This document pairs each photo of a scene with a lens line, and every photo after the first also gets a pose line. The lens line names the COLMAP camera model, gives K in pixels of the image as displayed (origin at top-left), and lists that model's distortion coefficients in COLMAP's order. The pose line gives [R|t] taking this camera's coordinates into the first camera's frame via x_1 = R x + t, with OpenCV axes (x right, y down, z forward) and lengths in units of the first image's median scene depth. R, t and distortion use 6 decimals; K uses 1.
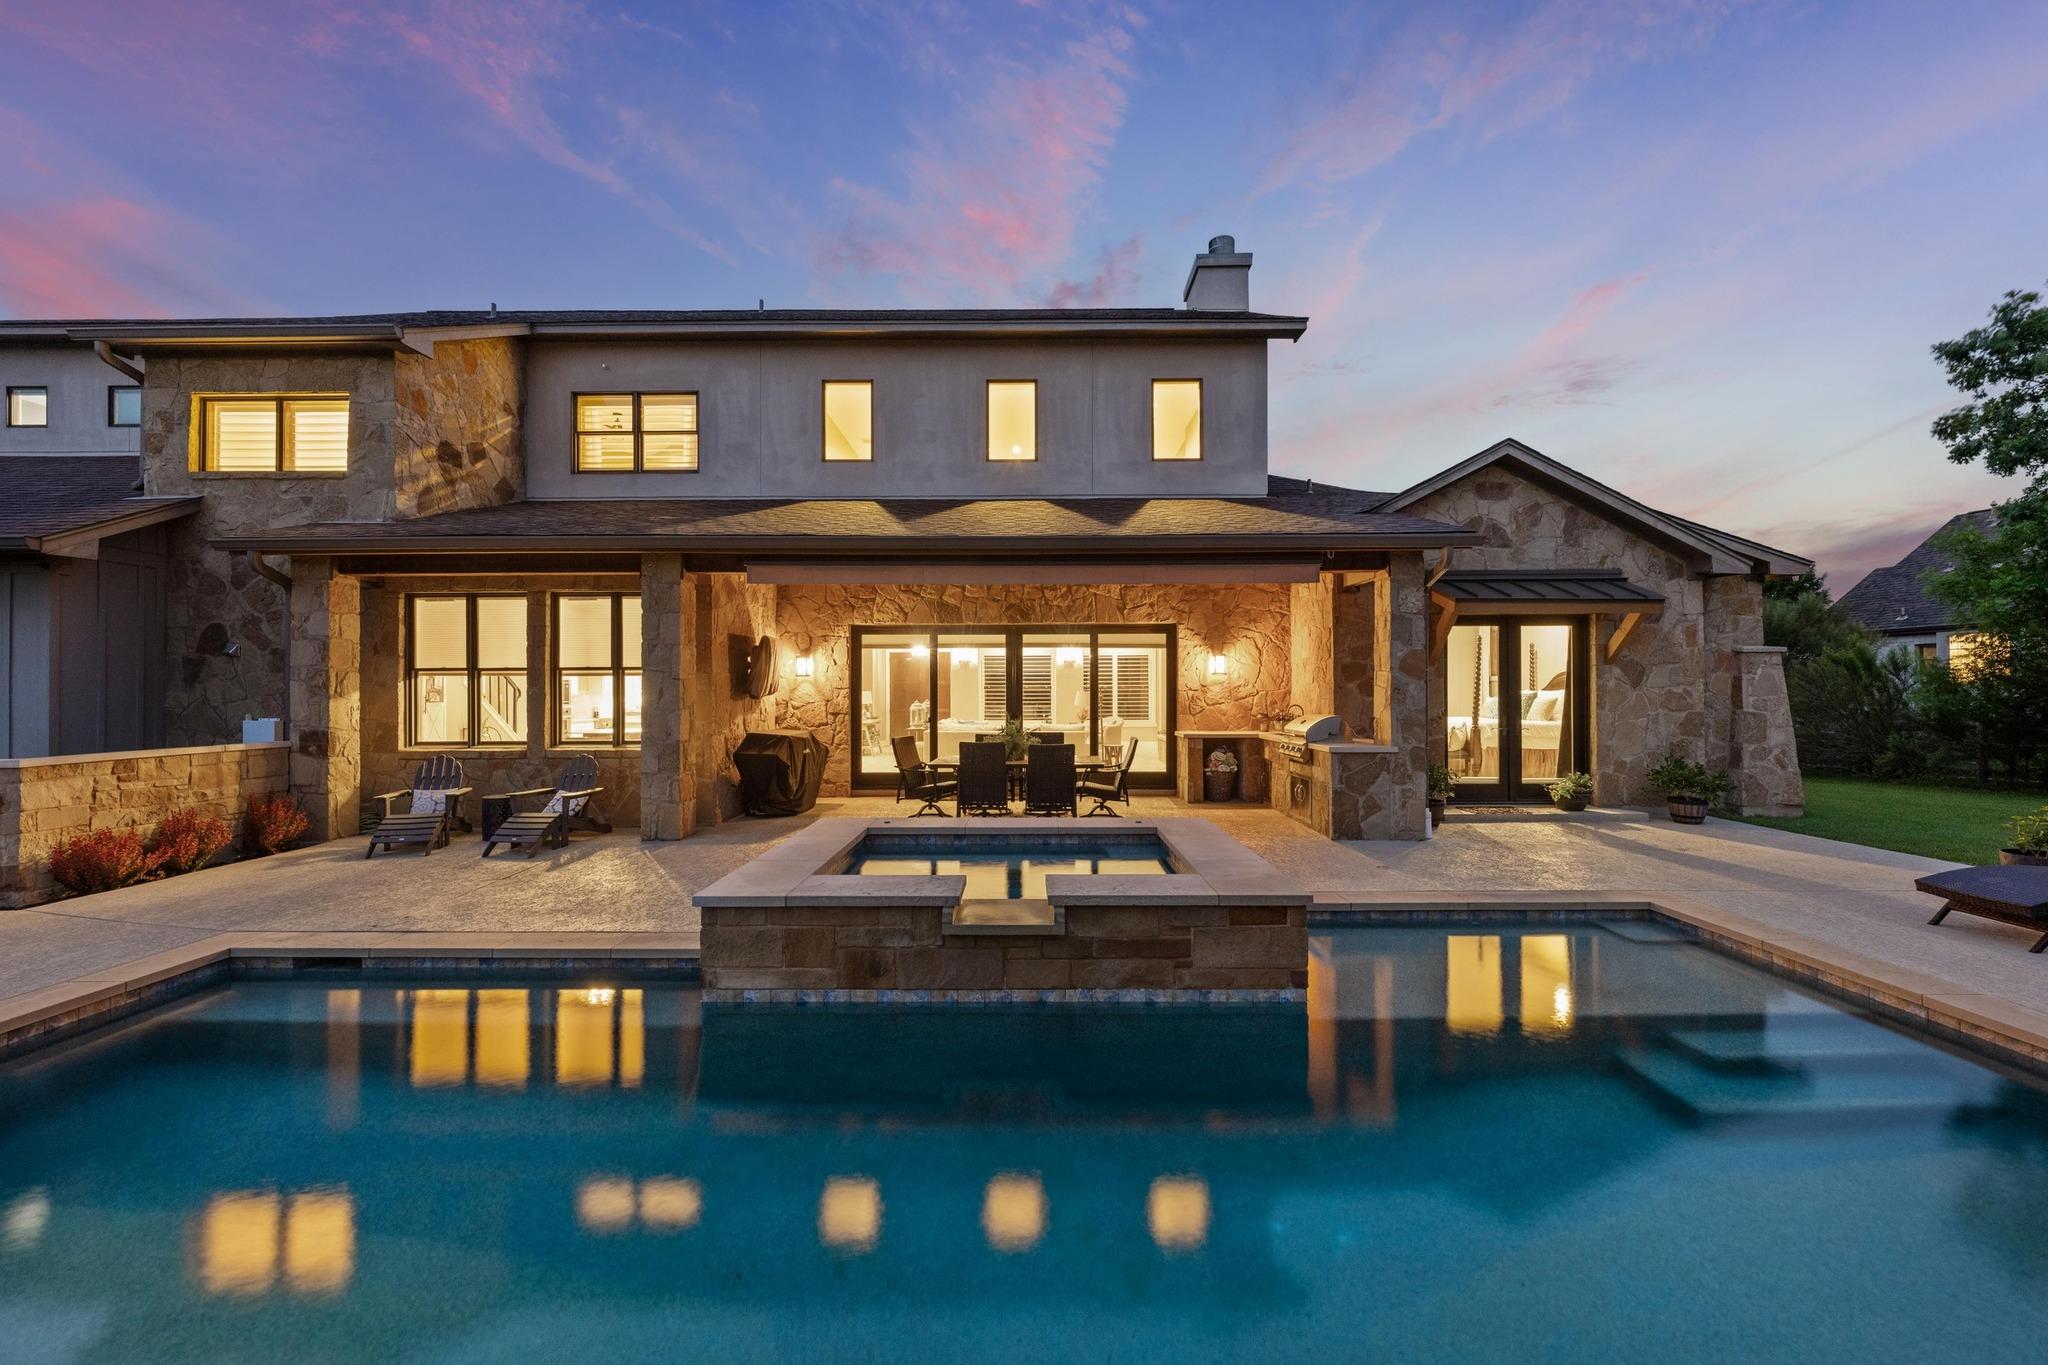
lens RADIAL K [[811.3, 0, 1024.0], [0, 811.3, 682.5], [0, 0, 1]] dist [-0.000882, -0.000421]
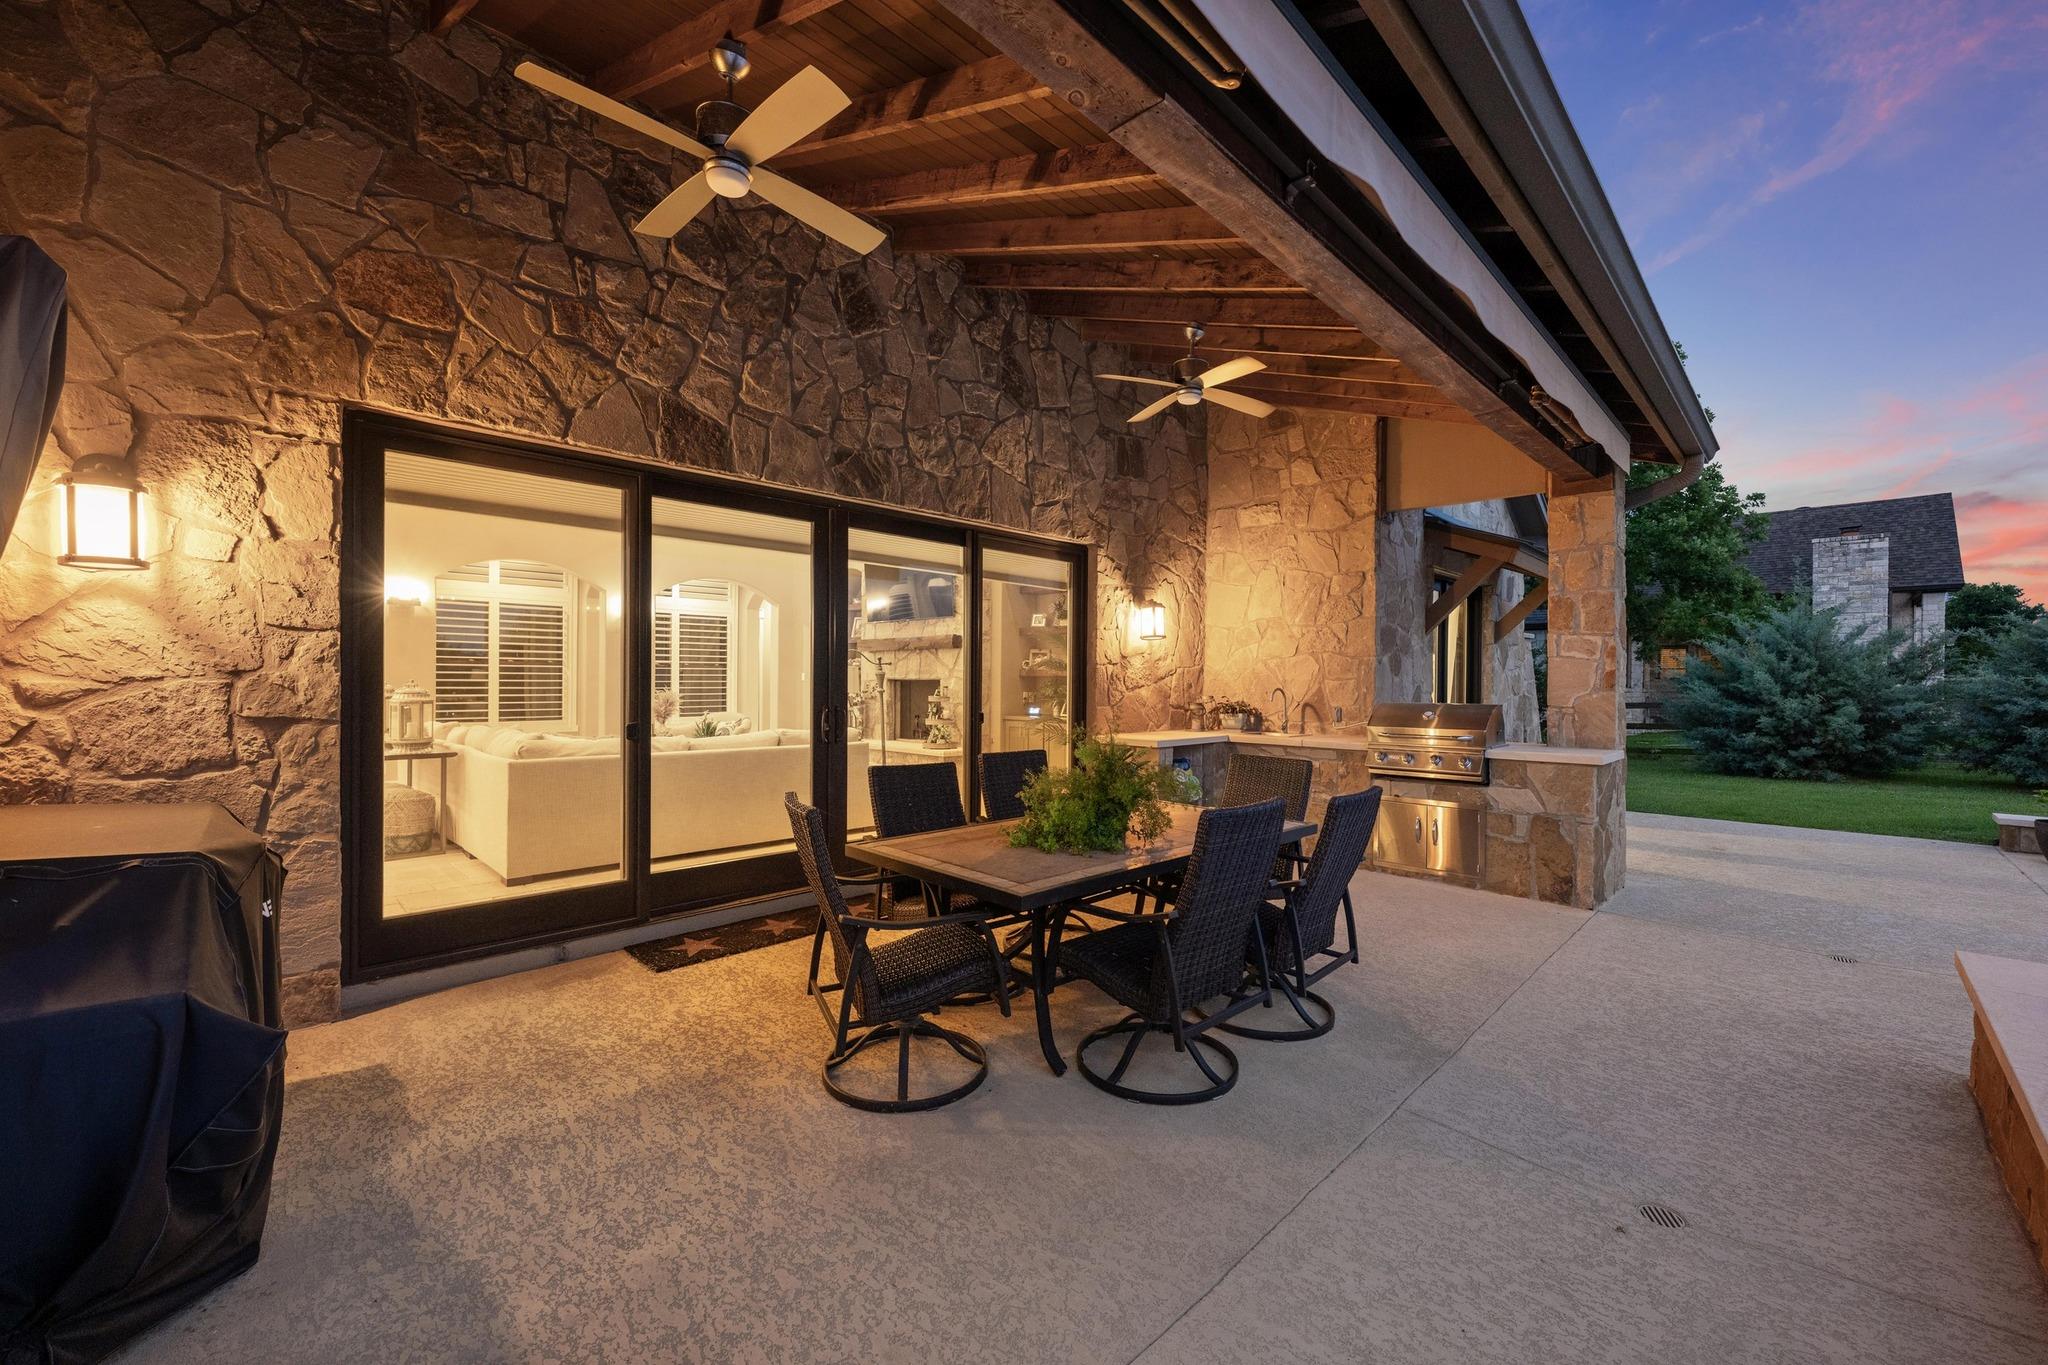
lens RADIAL K [[811.3, 0, 1024.0], [0, 811.3, 682.5], [0, 0, 1]] dist [-0.000882, -0.000421]
pose [[0.696902, 0.006141, 0.717140, -0.279262], [-0.014860, 0.999872, 0.005878, 0.022565], [-0.717013, -0.014753, 0.696904, 0.708209]]
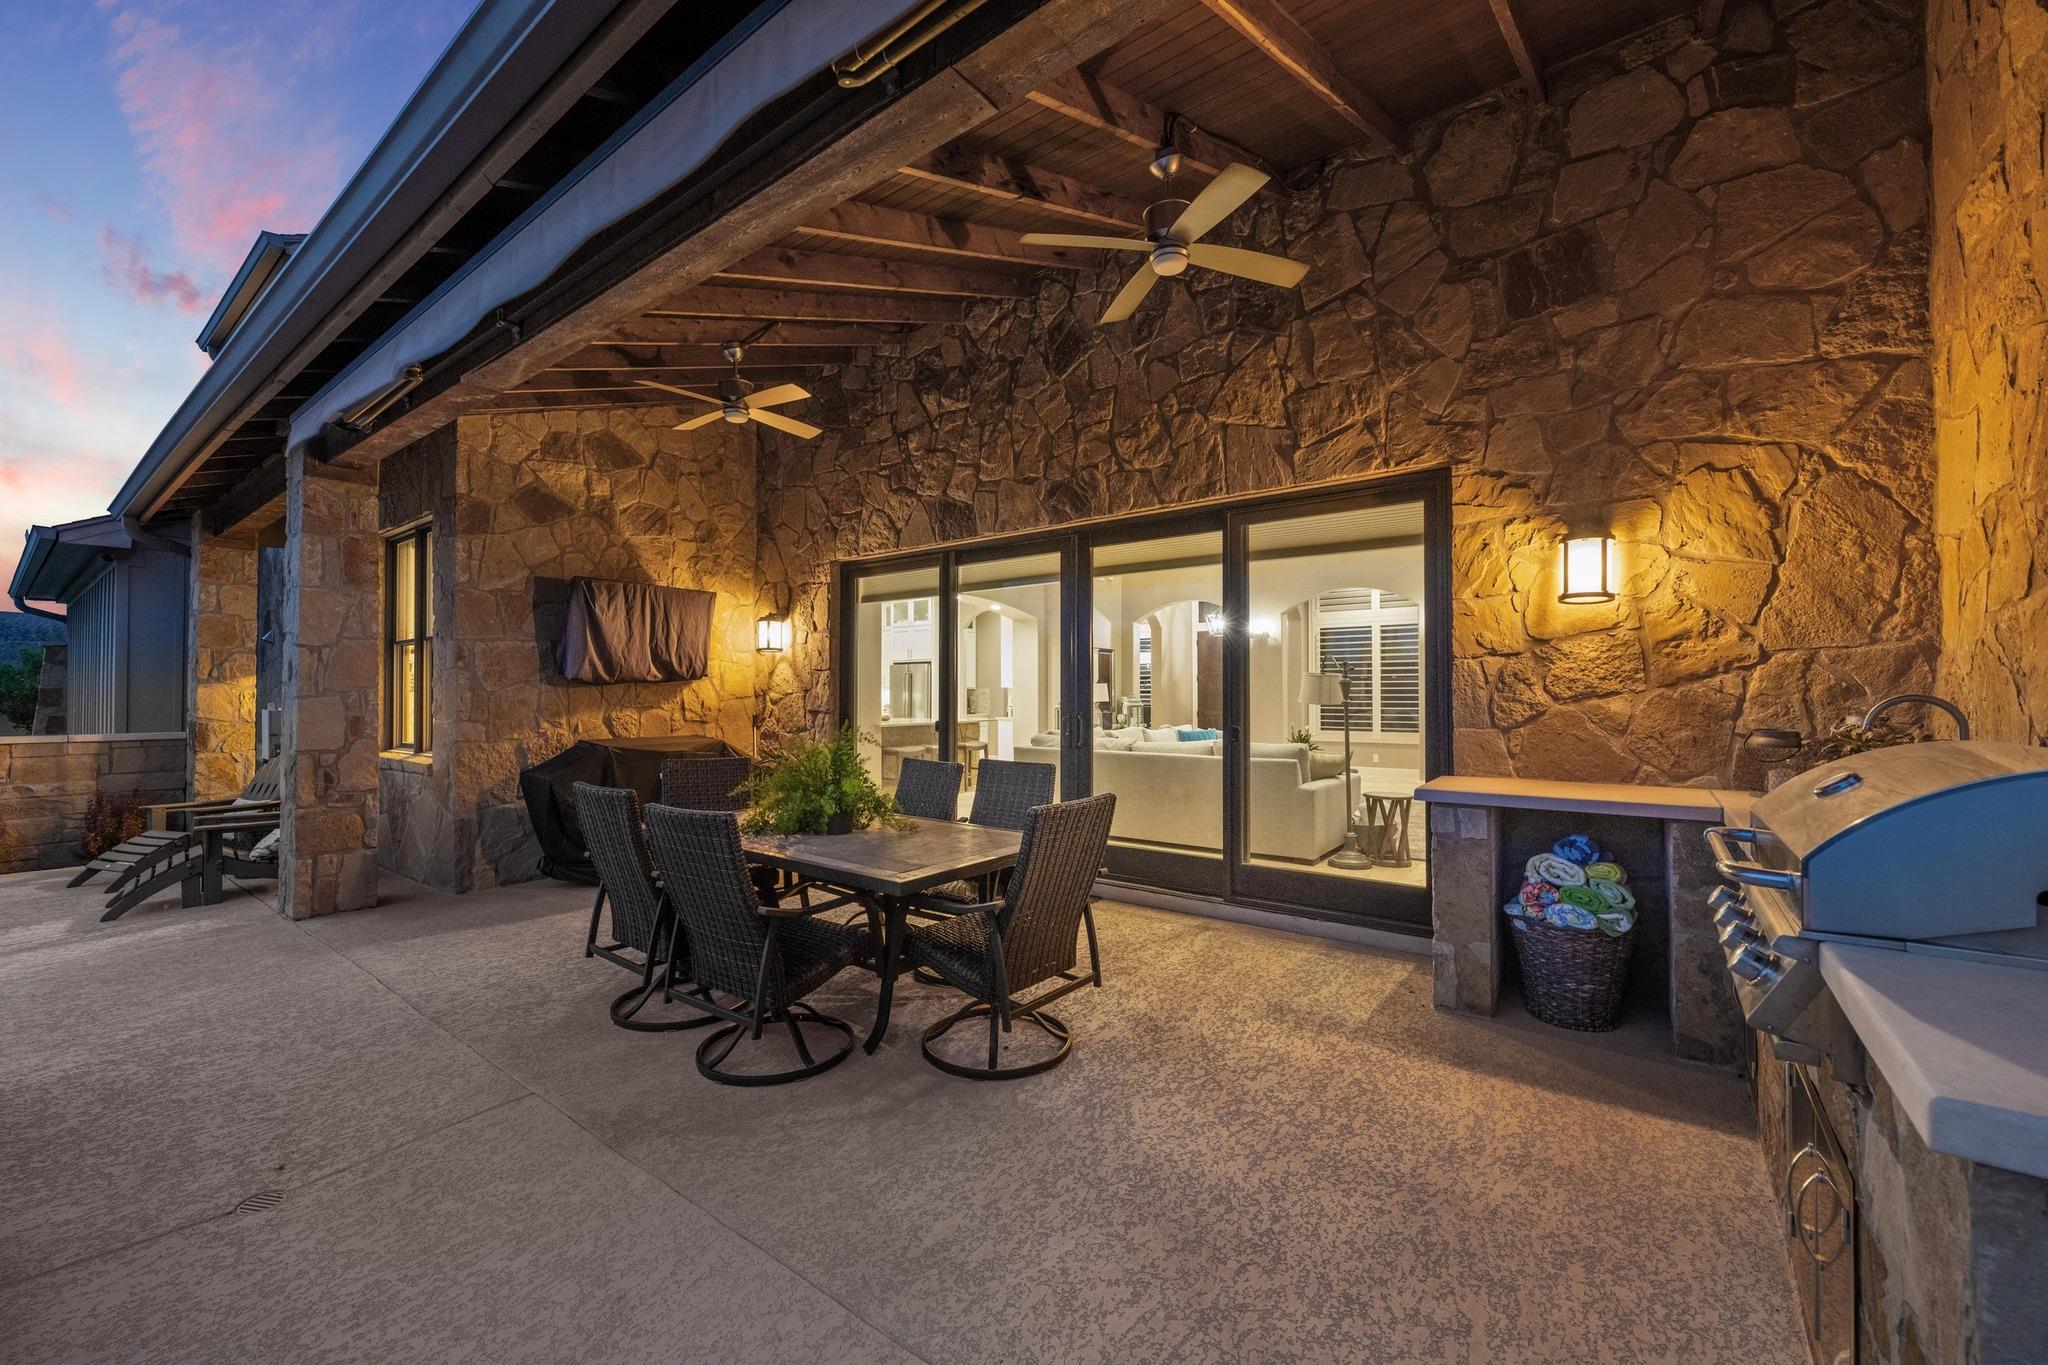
lens RADIAL K [[806.4, 0, 1024.0], [0, 806.4, 682.5], [0, 0, 1]] dist [-0.000369, 0.000107]
pose [[0.800188, -0.009525, -0.599673, 0.275889], [0.005689, 0.999949, -0.008292, 0.024775], [0.599722, 0.003224, 0.800202, 0.683942]]
